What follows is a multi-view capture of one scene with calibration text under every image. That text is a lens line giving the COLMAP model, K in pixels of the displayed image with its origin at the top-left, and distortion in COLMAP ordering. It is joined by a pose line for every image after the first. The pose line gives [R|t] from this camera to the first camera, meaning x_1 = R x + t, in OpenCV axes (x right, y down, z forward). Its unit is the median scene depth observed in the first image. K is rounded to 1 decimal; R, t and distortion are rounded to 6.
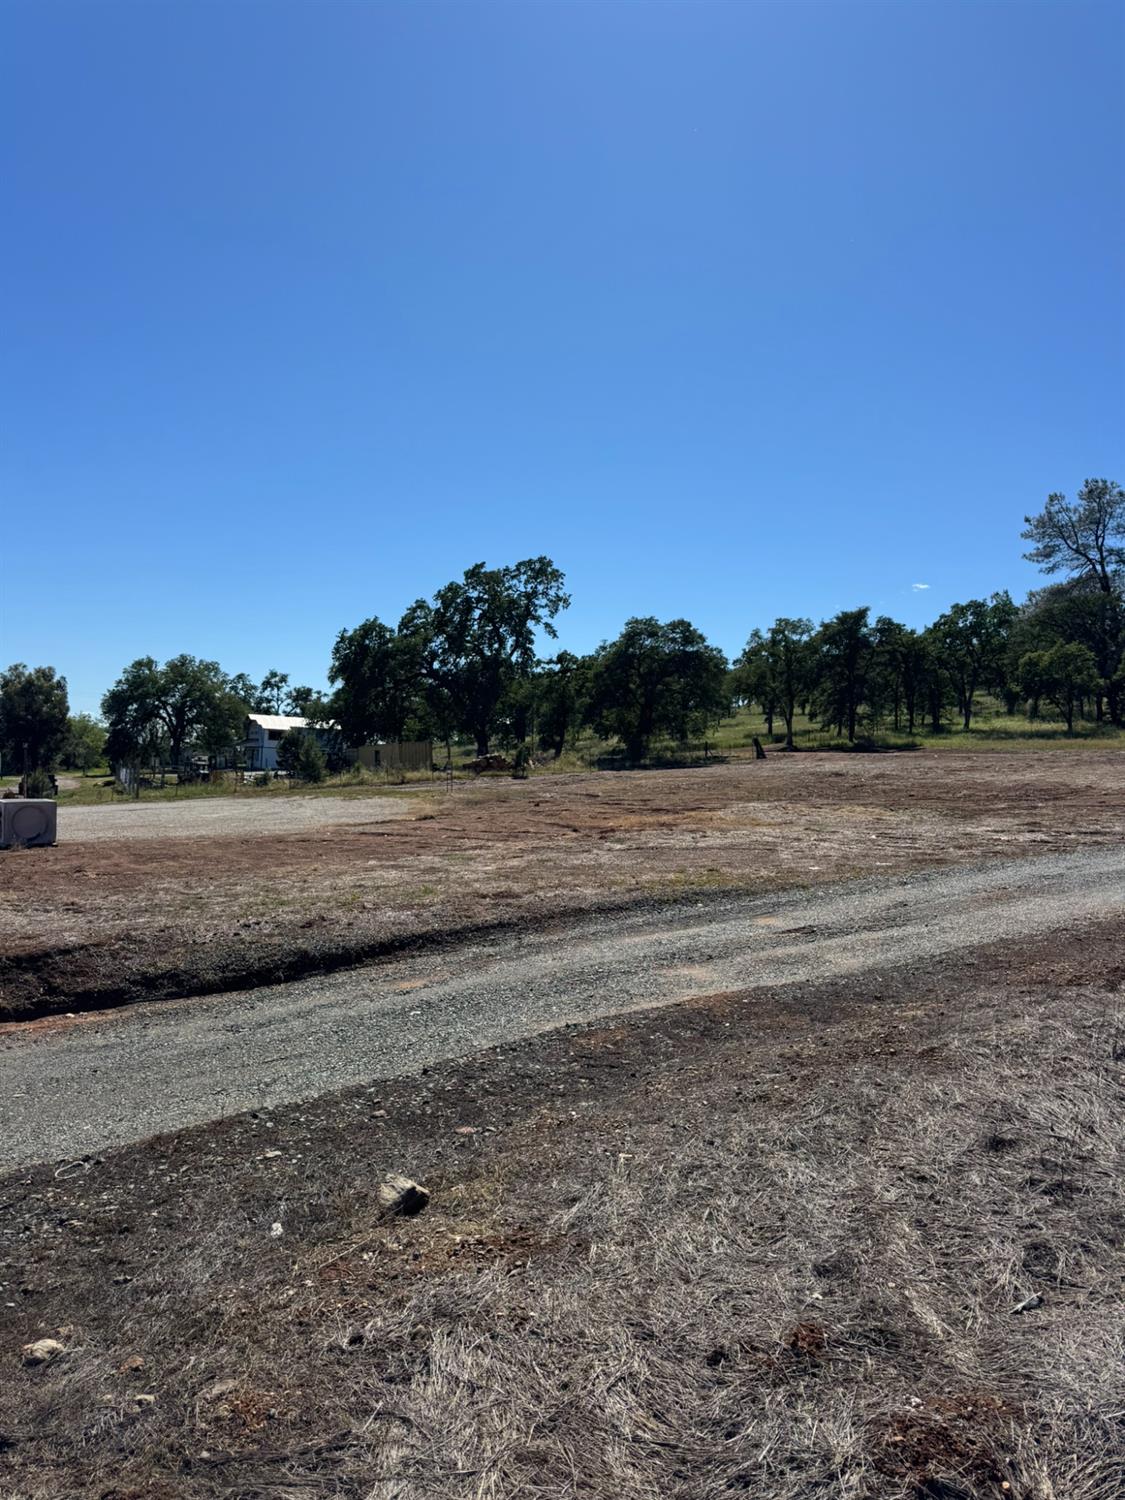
lens RADIAL K [[1027.3, 0, 562.5], [0, 1027.3, 750.0], [0, 0, 1]] dist [0.103191, -0.145830]
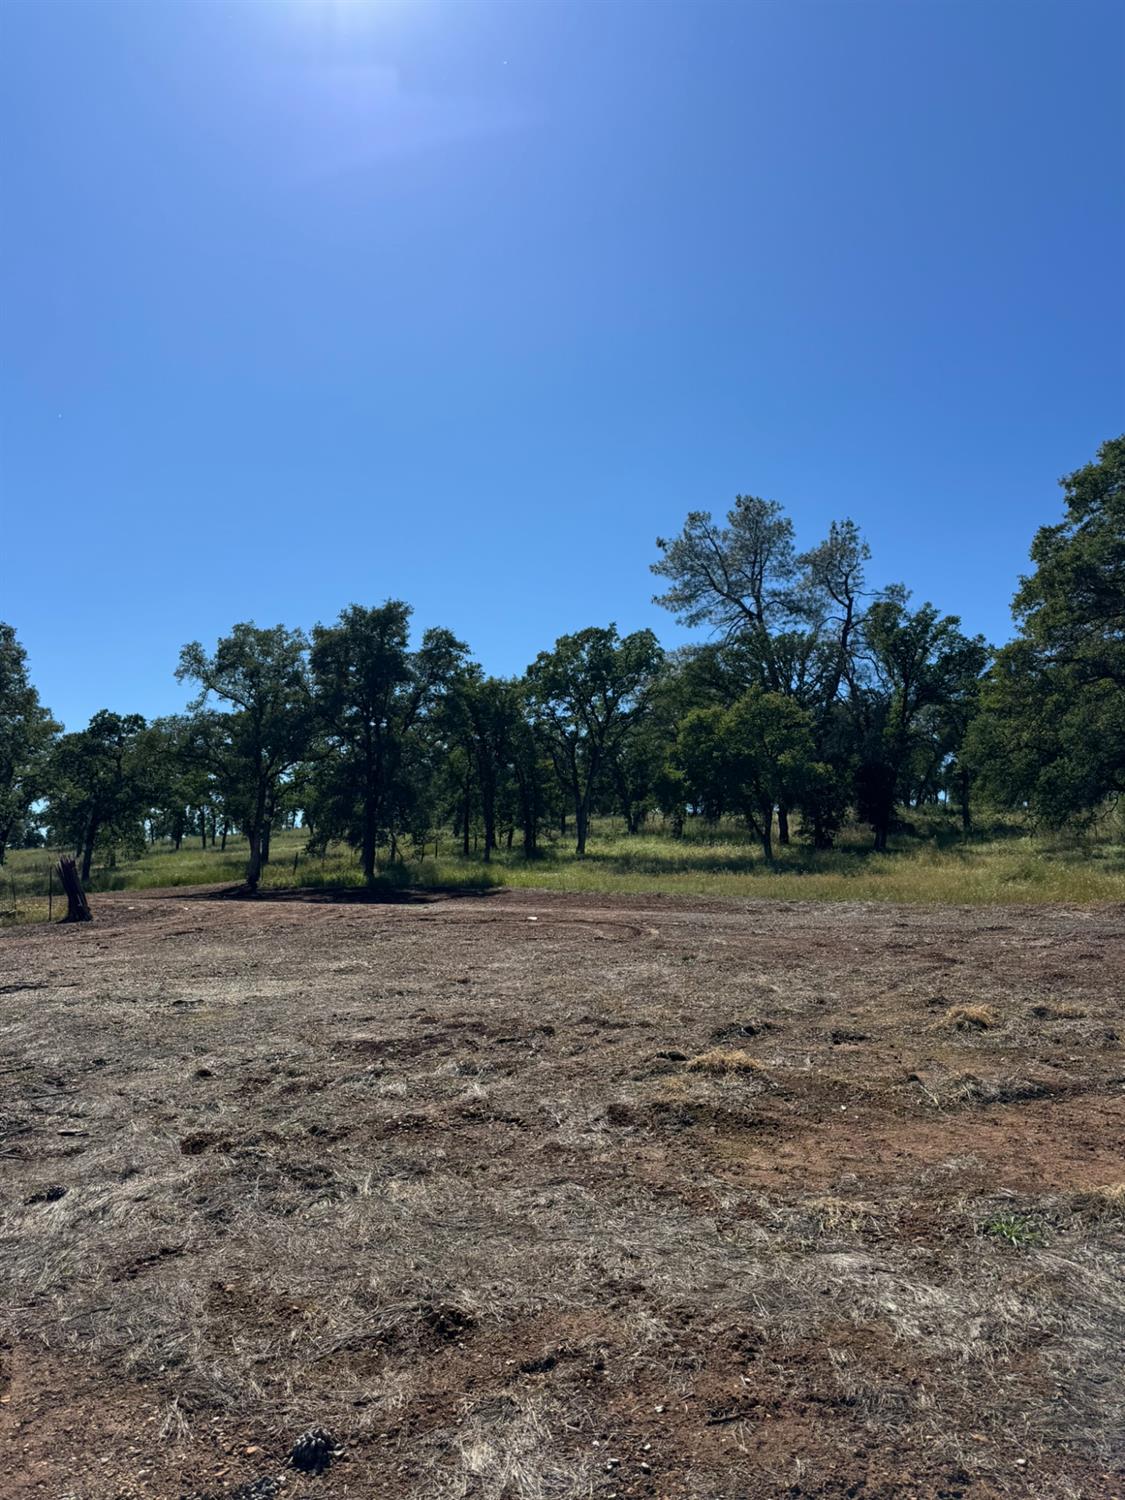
lens RADIAL K [[1027.3, 0, 562.5], [0, 1027.3, 750.0], [0, 0, 1]] dist [0.103191, -0.145830]
pose [[0.930456, 0.056549, 0.362015, 0.182003], [-0.009501, 0.991410, -0.130446, -0.003786], [-0.366282, 0.117935, 0.923000, 0.503379]]
